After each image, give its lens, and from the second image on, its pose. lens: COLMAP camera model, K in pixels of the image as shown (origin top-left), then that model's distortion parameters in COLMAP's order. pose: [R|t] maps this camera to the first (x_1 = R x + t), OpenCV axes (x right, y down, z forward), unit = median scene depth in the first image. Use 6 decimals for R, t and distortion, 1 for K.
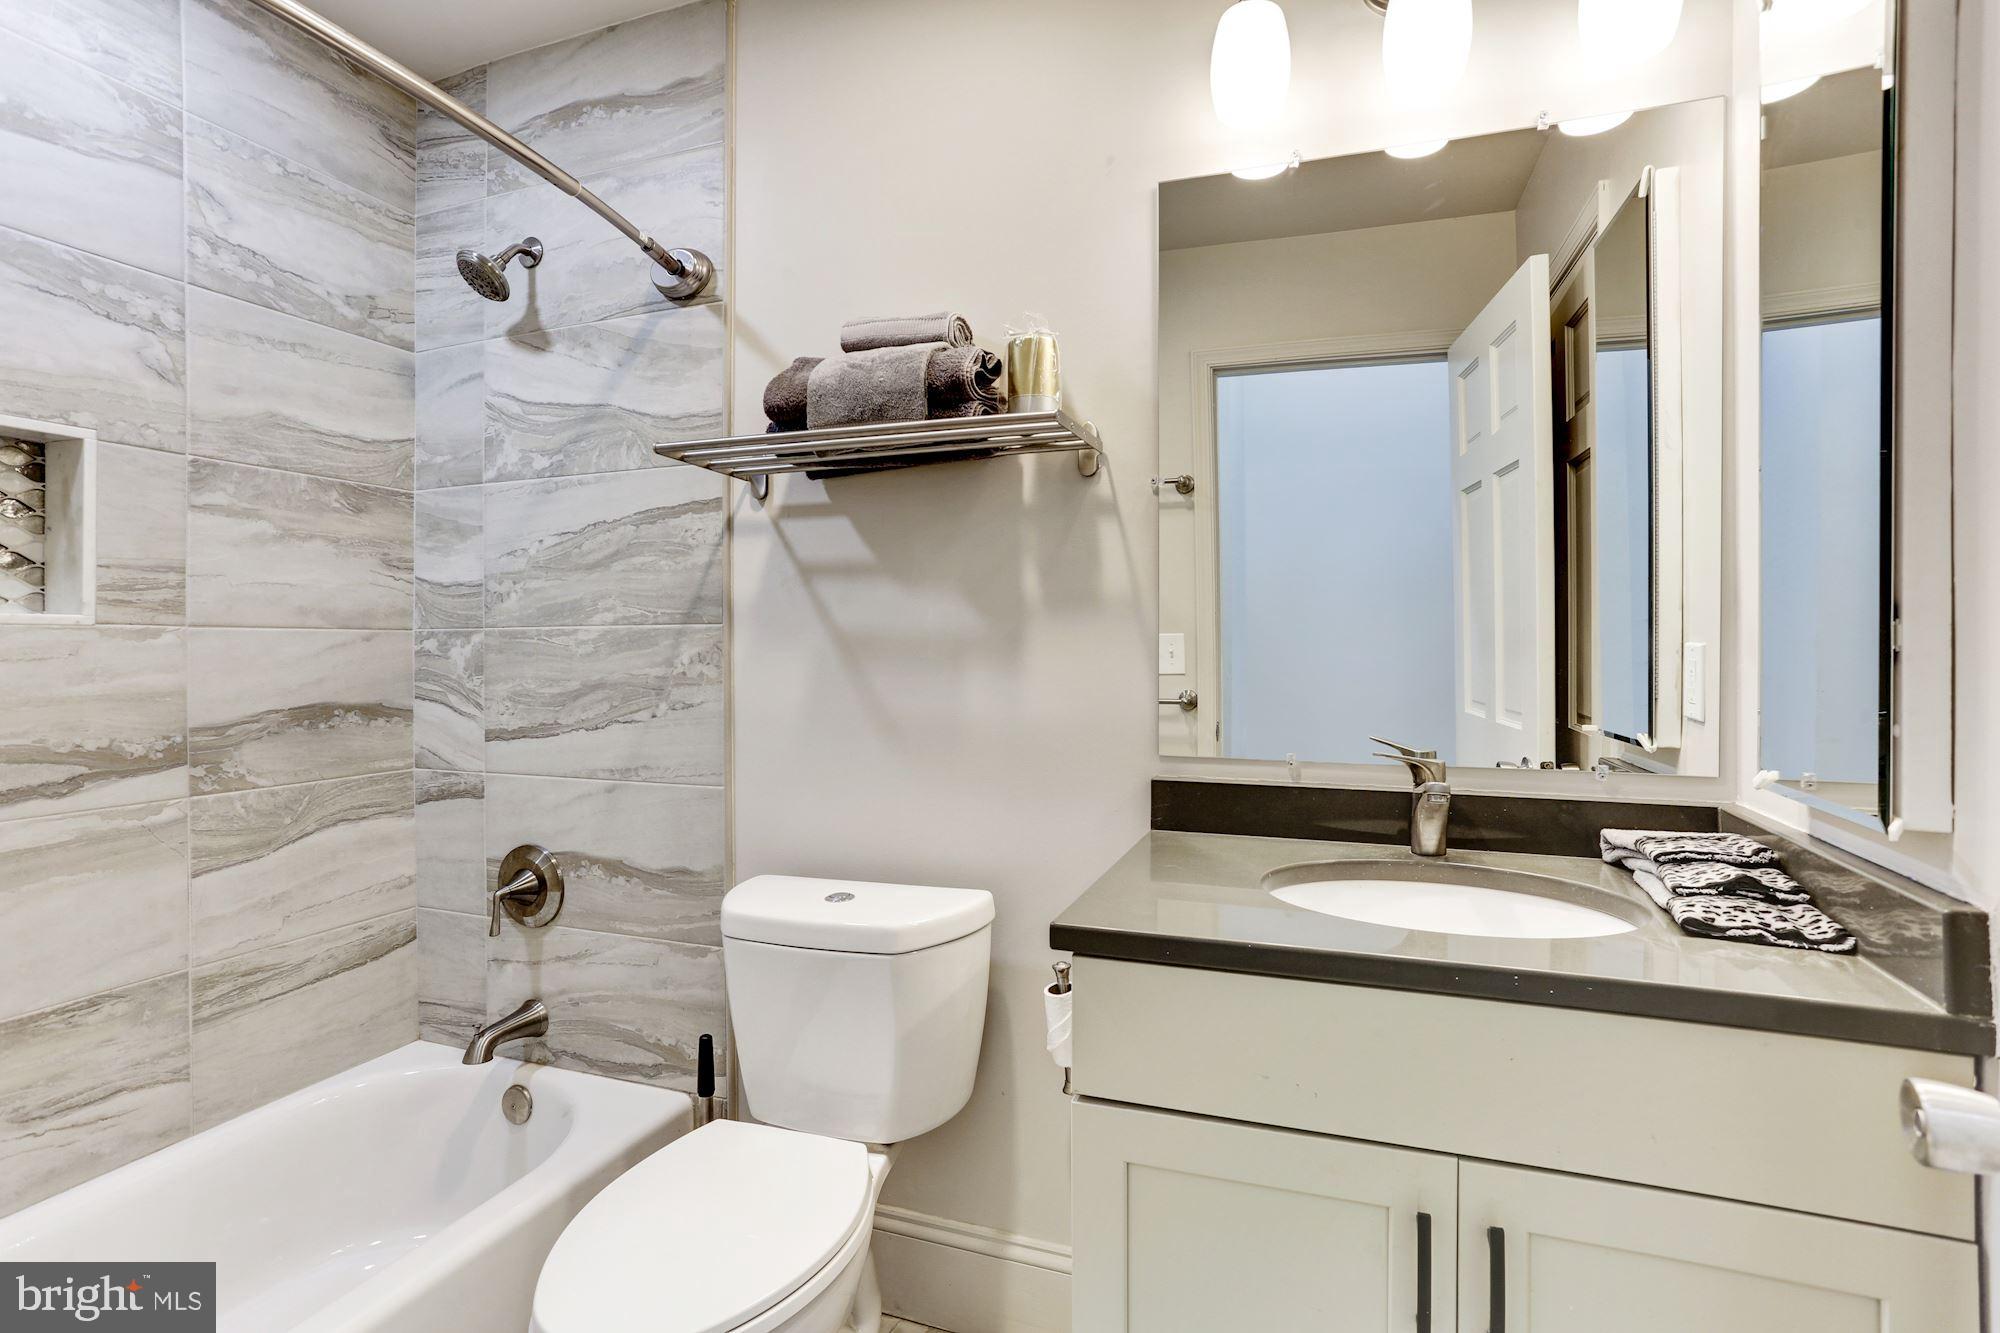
lens RADIAL K [[982.0, 0, 968.3], [0, 982.0, 645.6], [0, 0, 1]] dist [-0.035362, 0.028239]
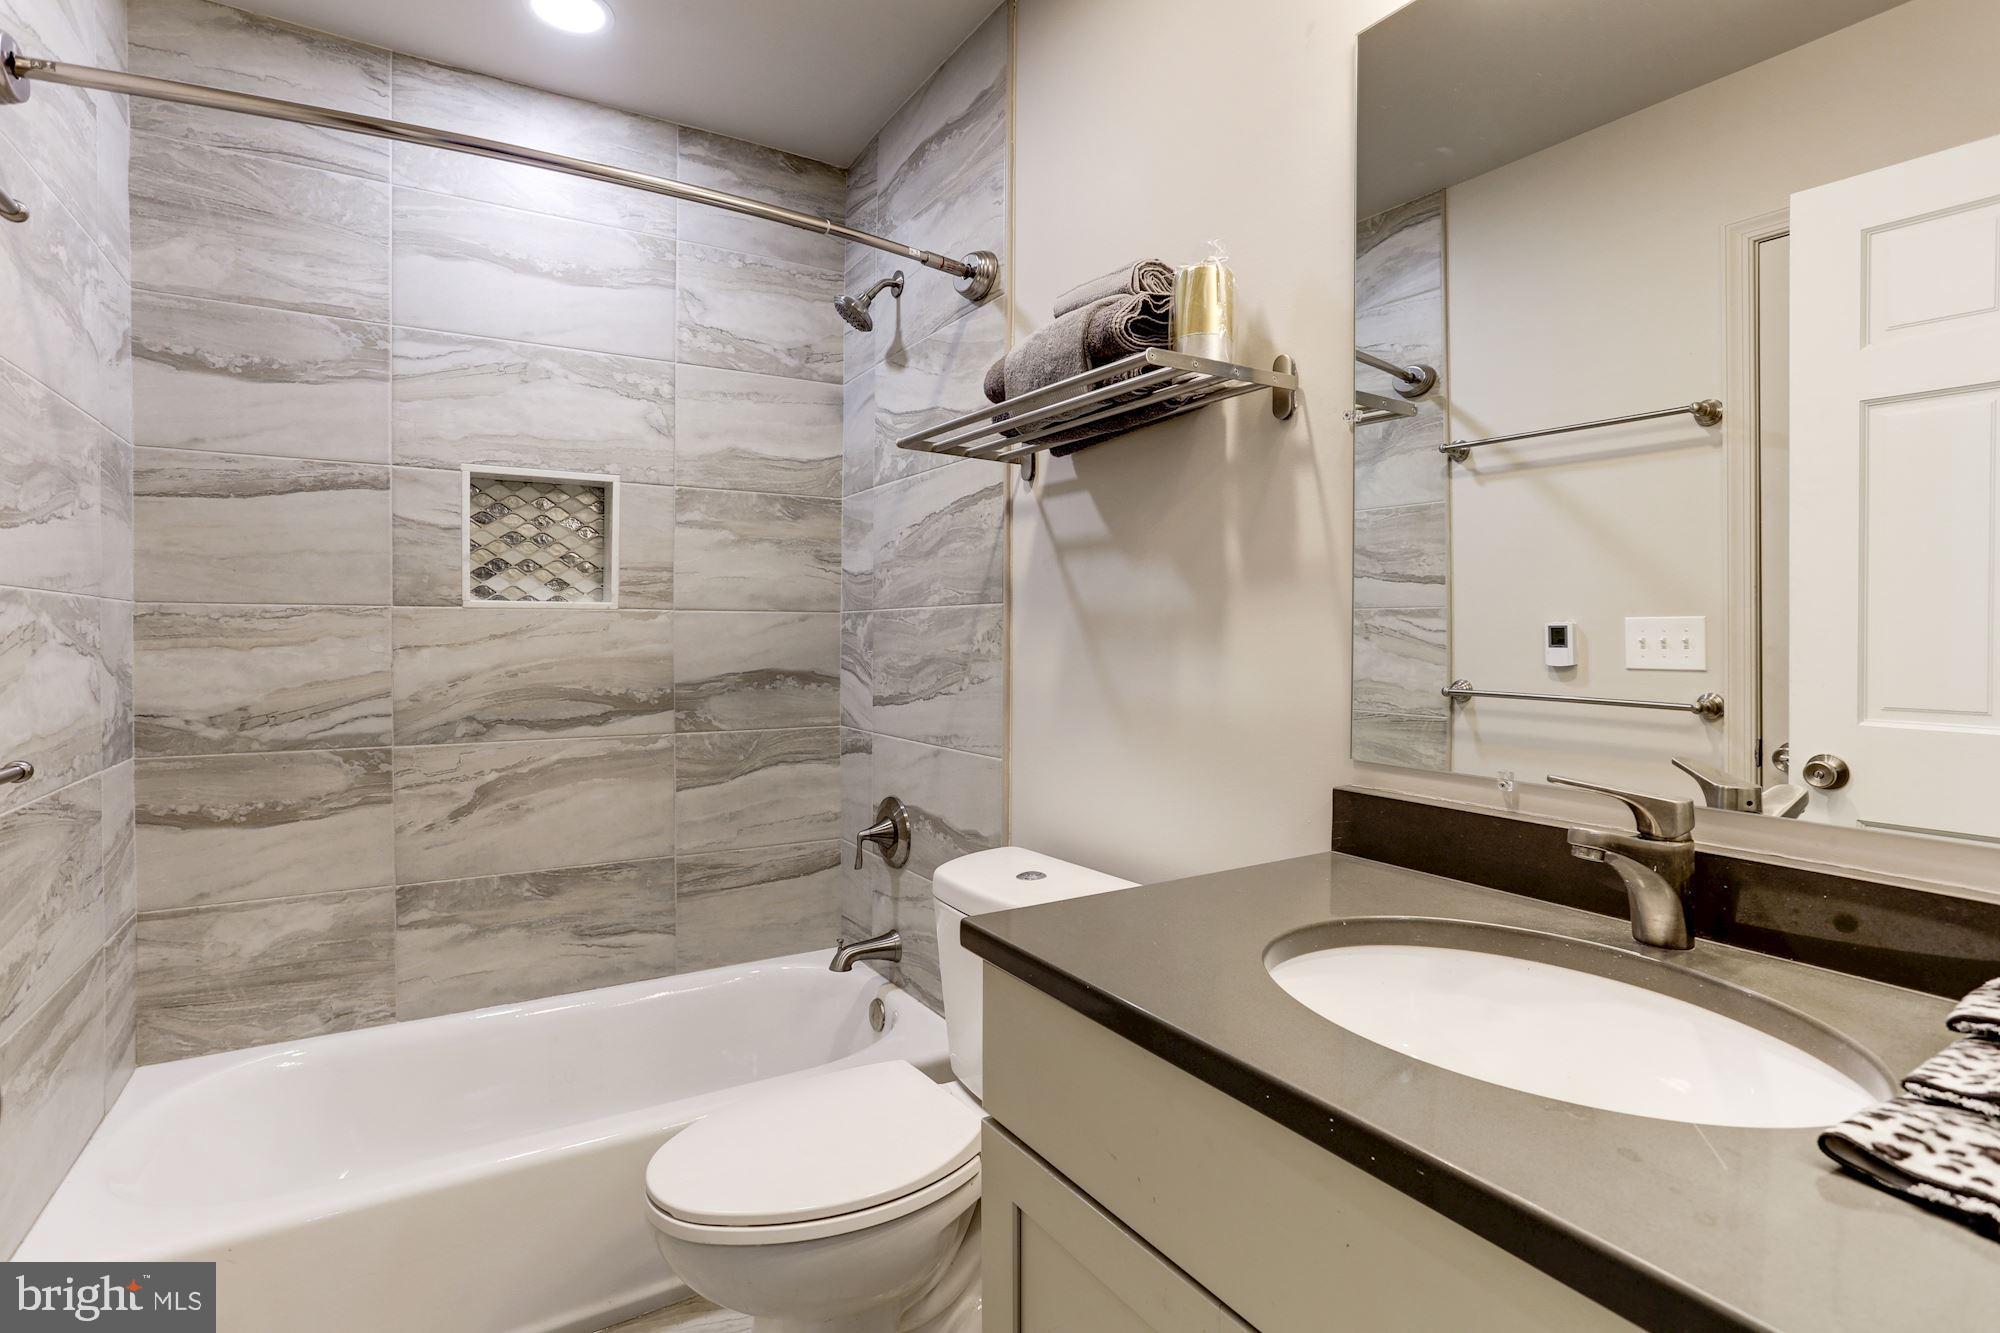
lens RADIAL K [[981.5, 0, 997.9], [0, 981.5, 643.2], [0, 0, 1]] dist [-0.057972, 0.051583]
pose [[0.789653, 0.011540, -0.613445, 0.386216], [-0.004957, 0.999910, 0.012429, 0.007375], [0.613534, -0.006773, 0.789640, 0.170673]]
